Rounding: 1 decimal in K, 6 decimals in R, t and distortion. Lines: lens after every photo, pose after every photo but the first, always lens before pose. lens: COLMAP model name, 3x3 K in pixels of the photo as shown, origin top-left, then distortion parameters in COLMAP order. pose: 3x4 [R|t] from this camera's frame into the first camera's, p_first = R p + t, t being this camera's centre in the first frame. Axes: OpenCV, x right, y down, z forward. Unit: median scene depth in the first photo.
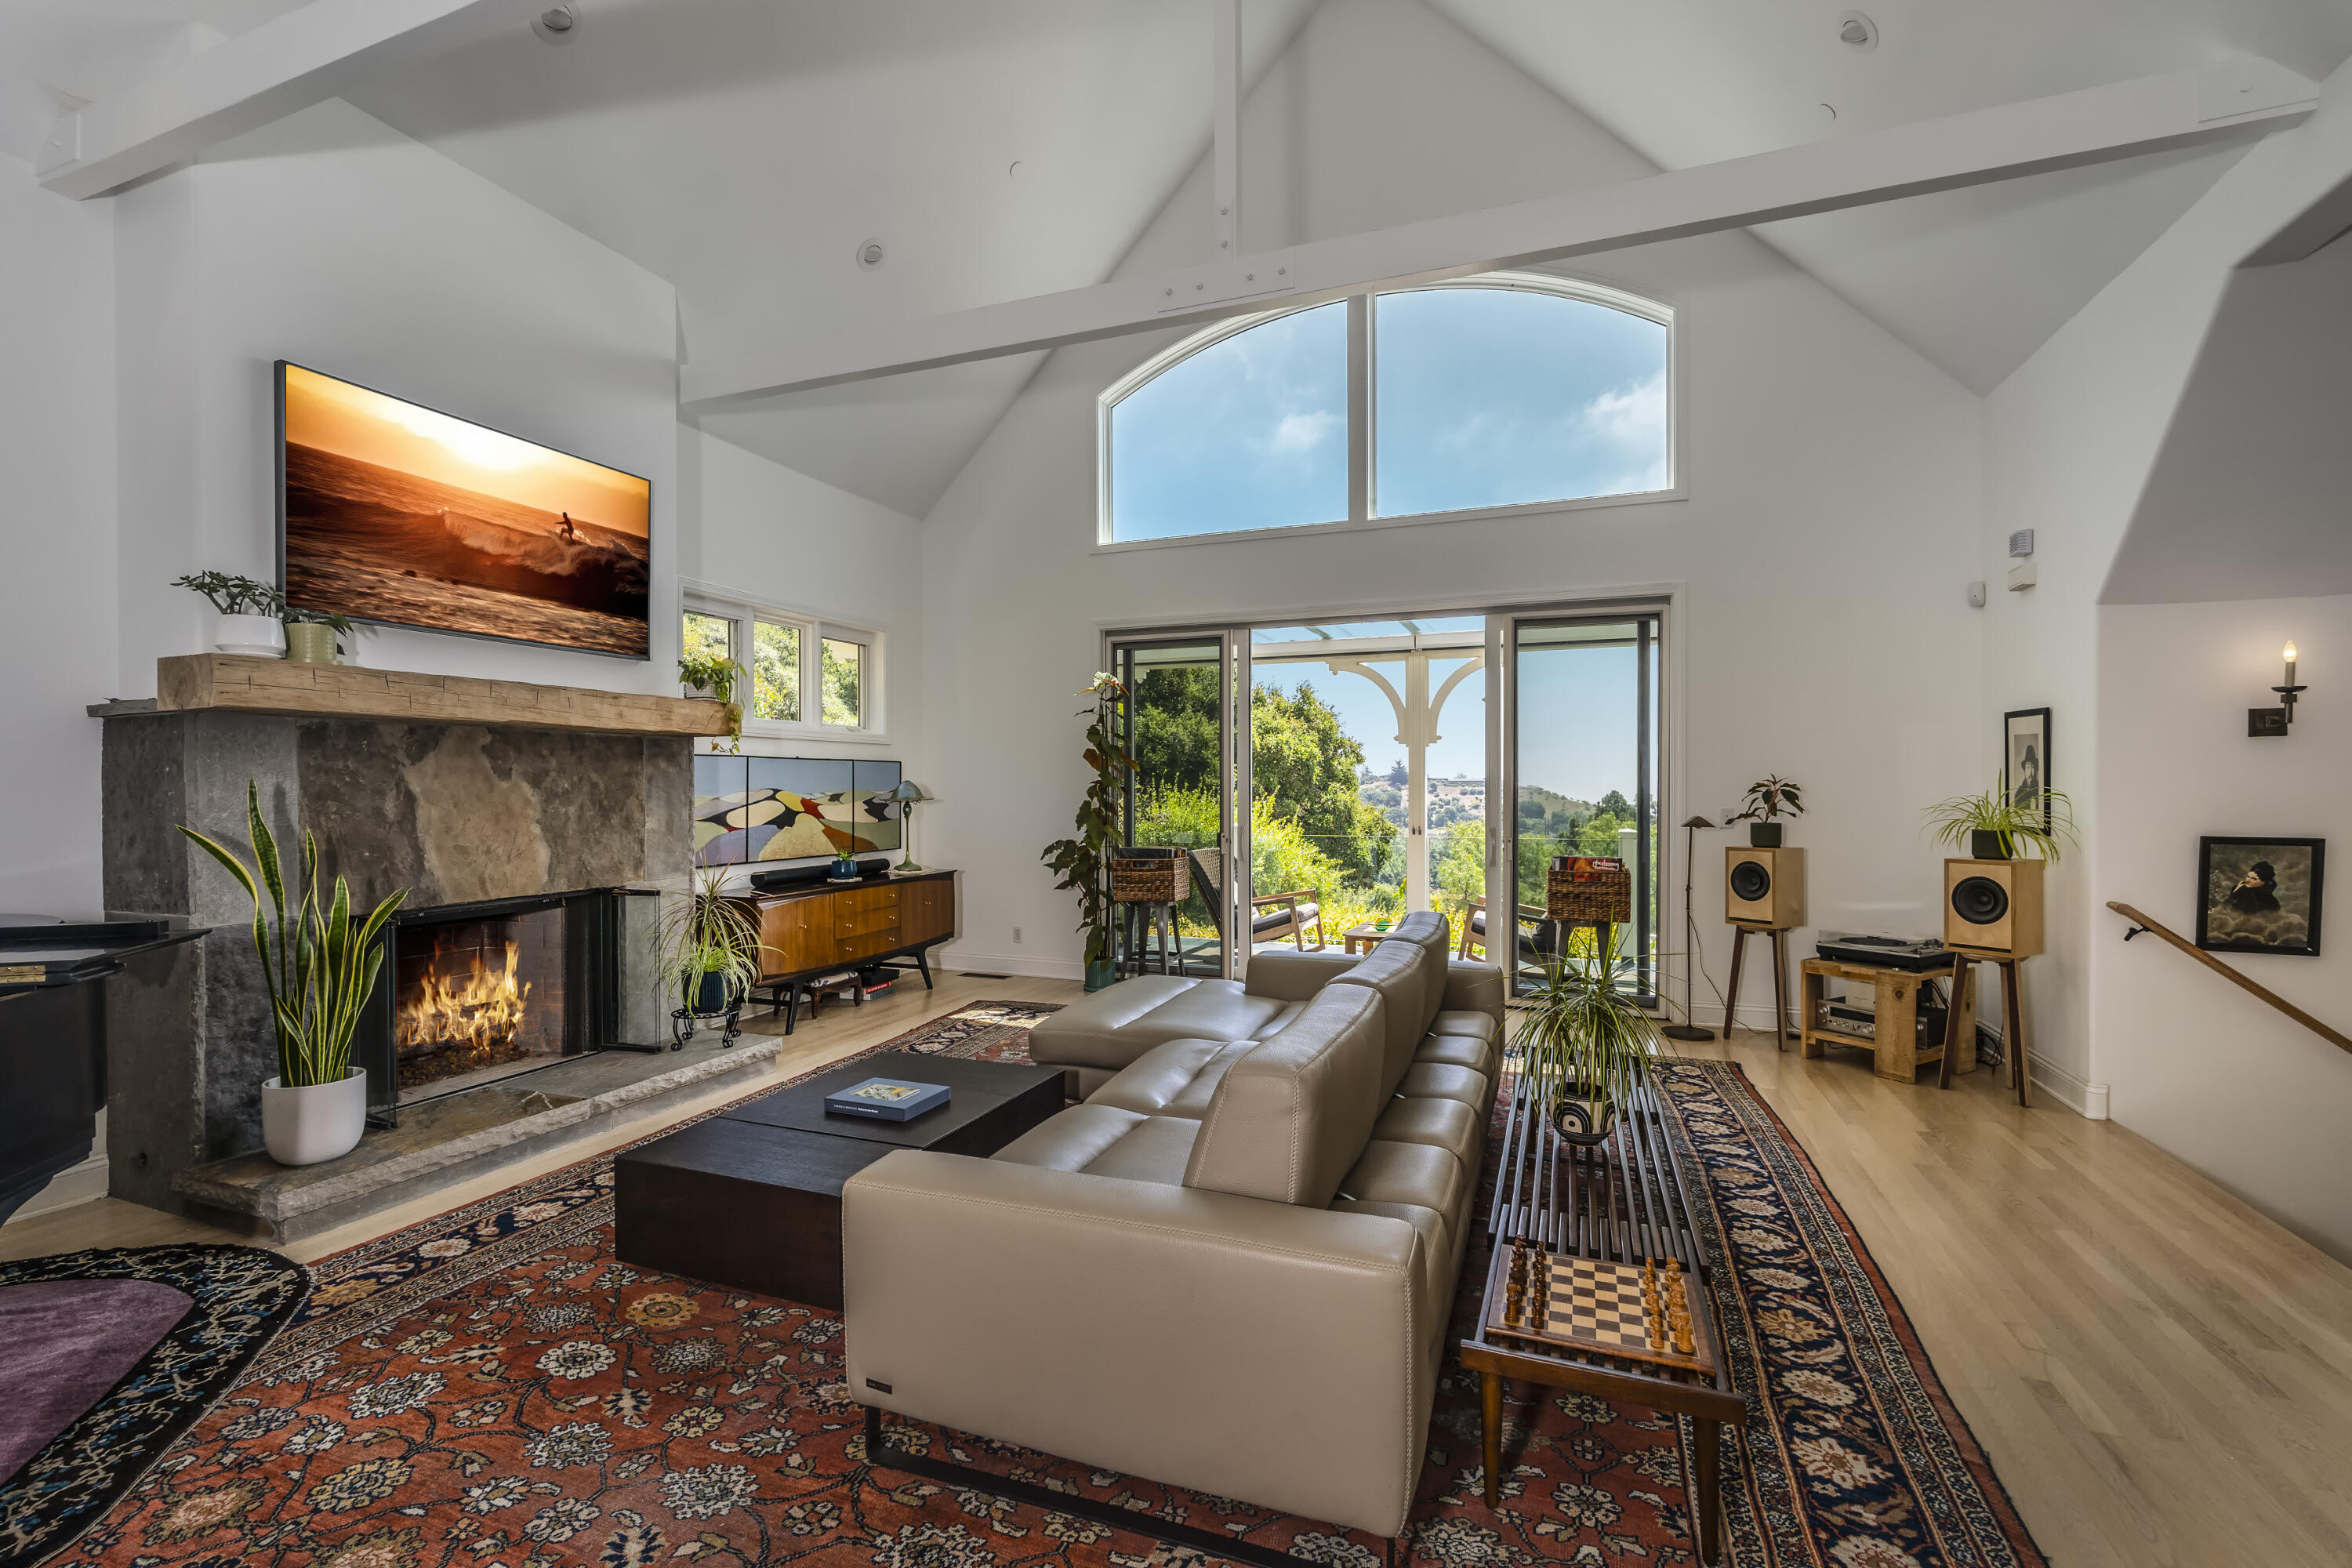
lens RADIAL K [[1039.2, 0, 1174.4], [0, 1039.2, 788.0], [0, 0, 1]] dist [-0.002491, -0.000145]
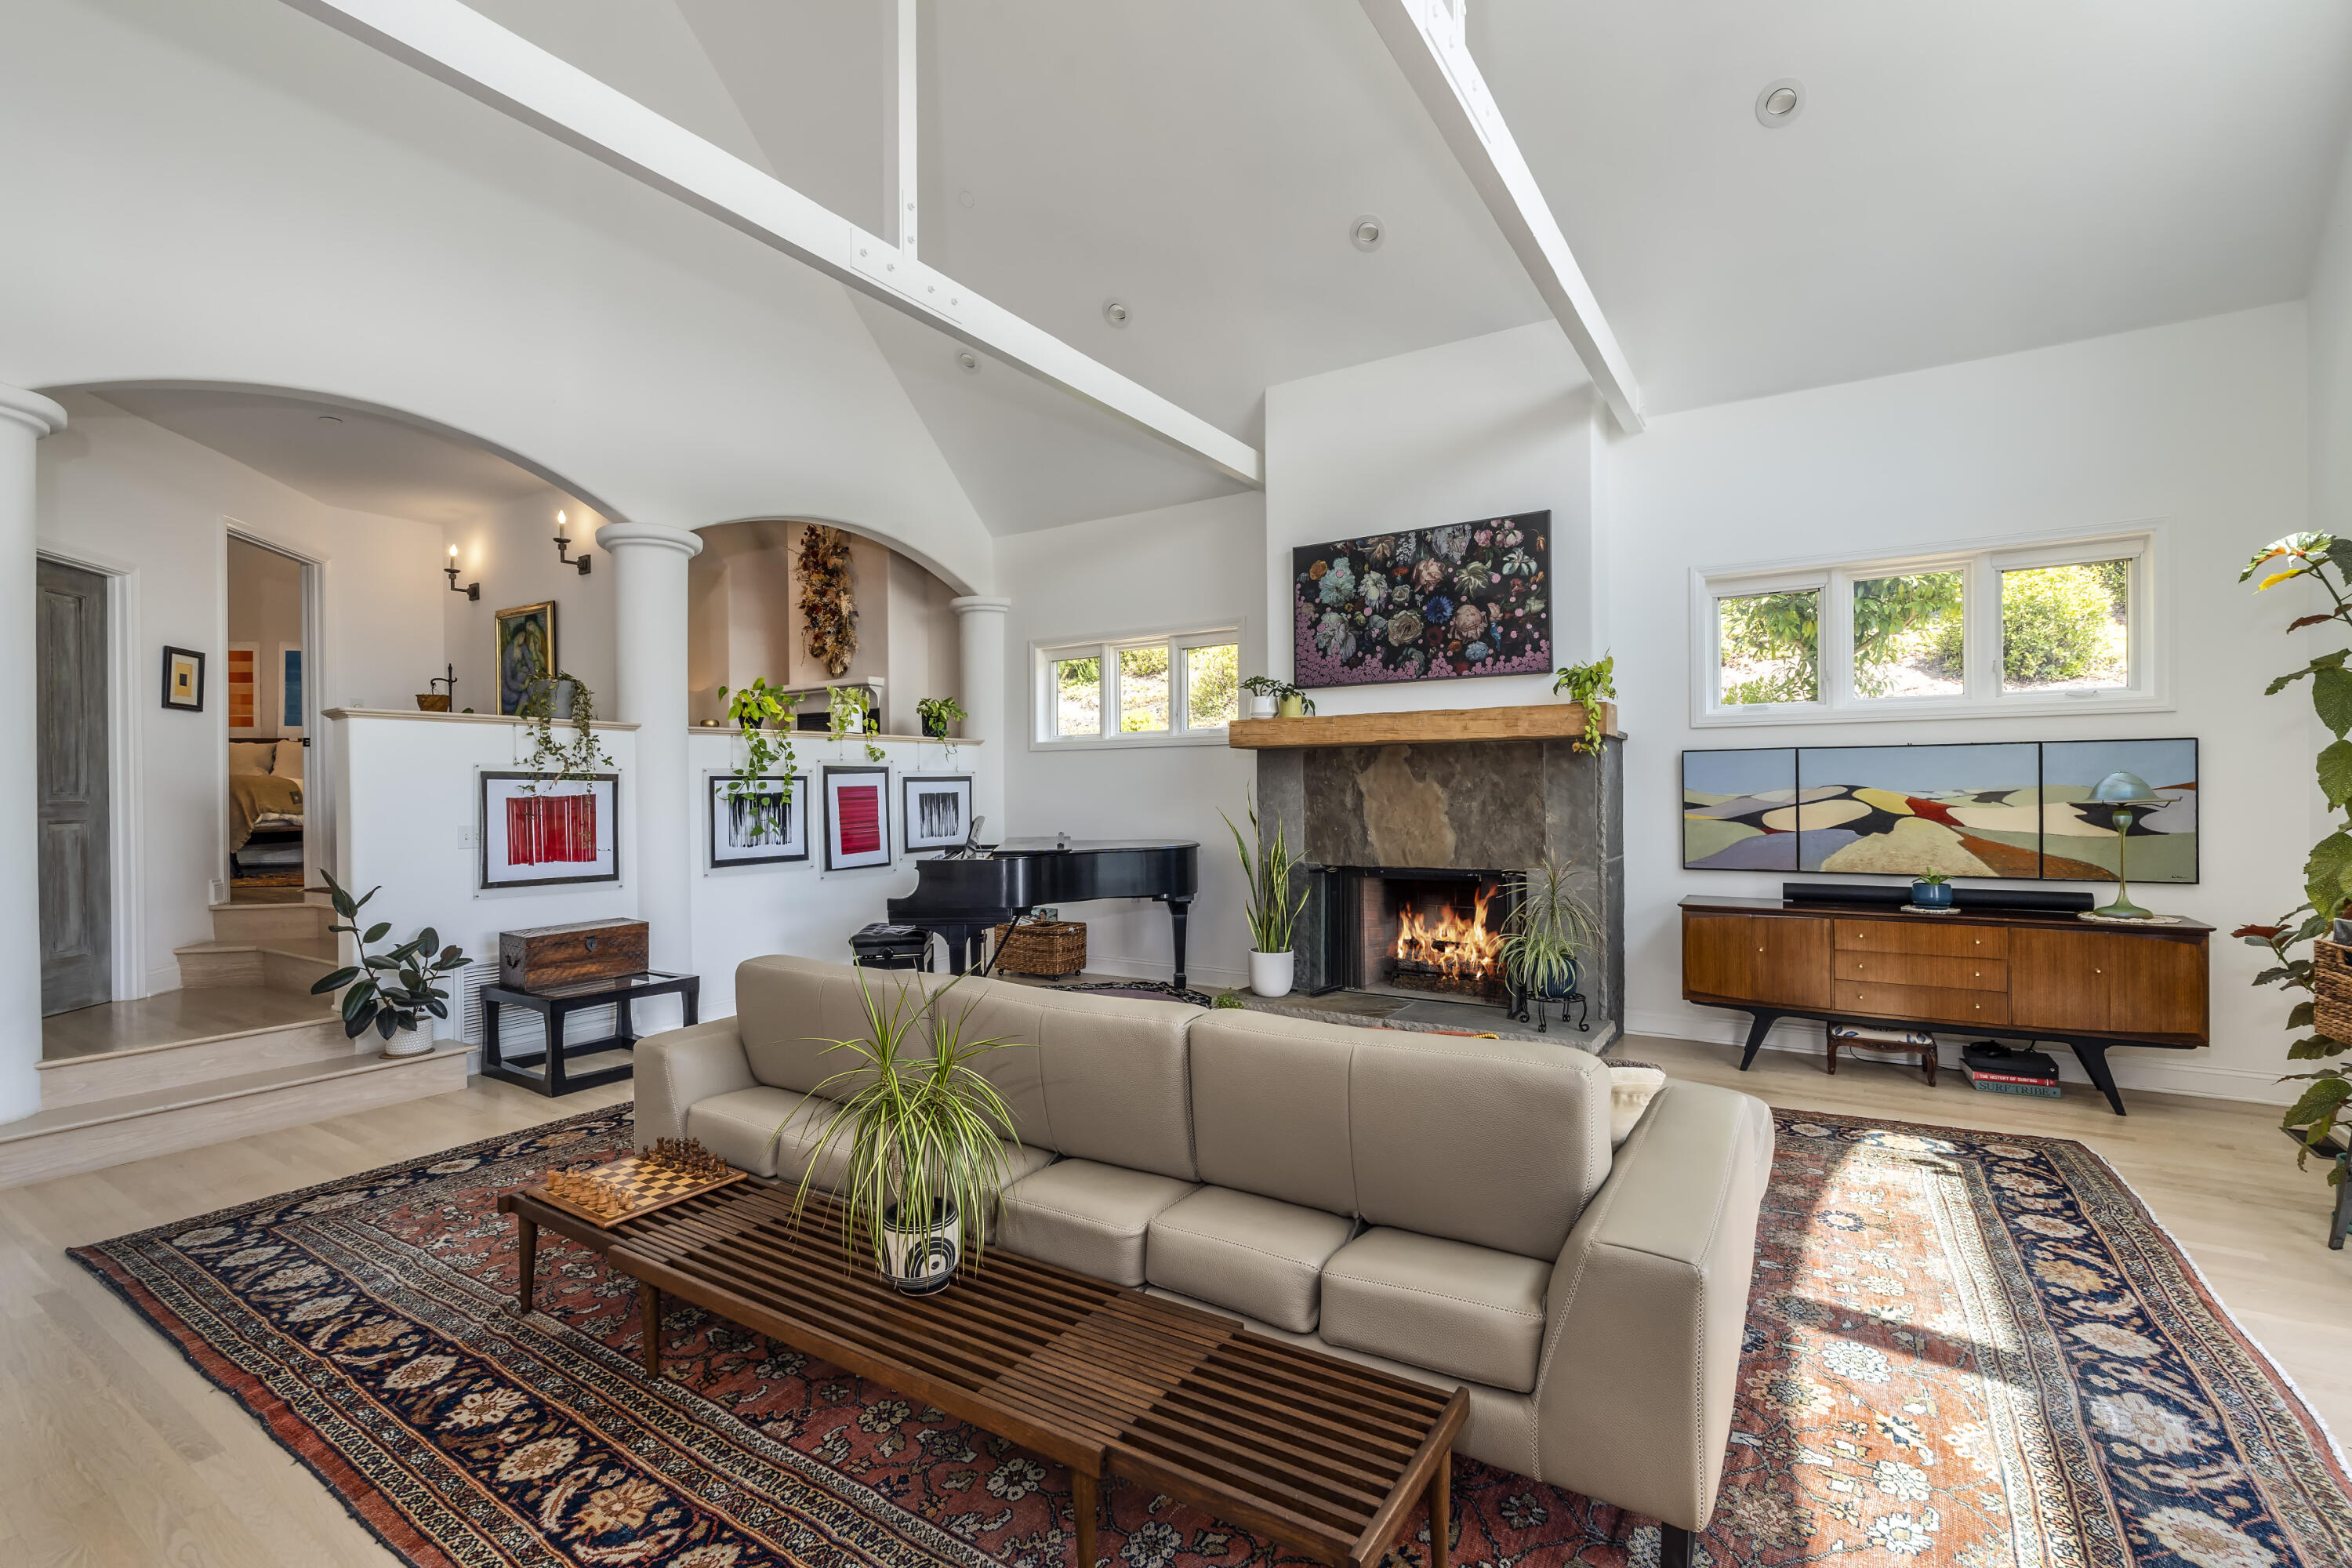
lens RADIAL K [[1039.2, 0, 1175.7], [0, 1039.2, 789.7], [0, 0, 1]] dist [-0.002491, -0.000145]
pose [[-0.204408, 0.005198, -0.978872, 0.761595], [0.008368, 0.999959, 0.003562, -0.004691], [0.978850, -0.007463, -0.204443, 0.948754]]
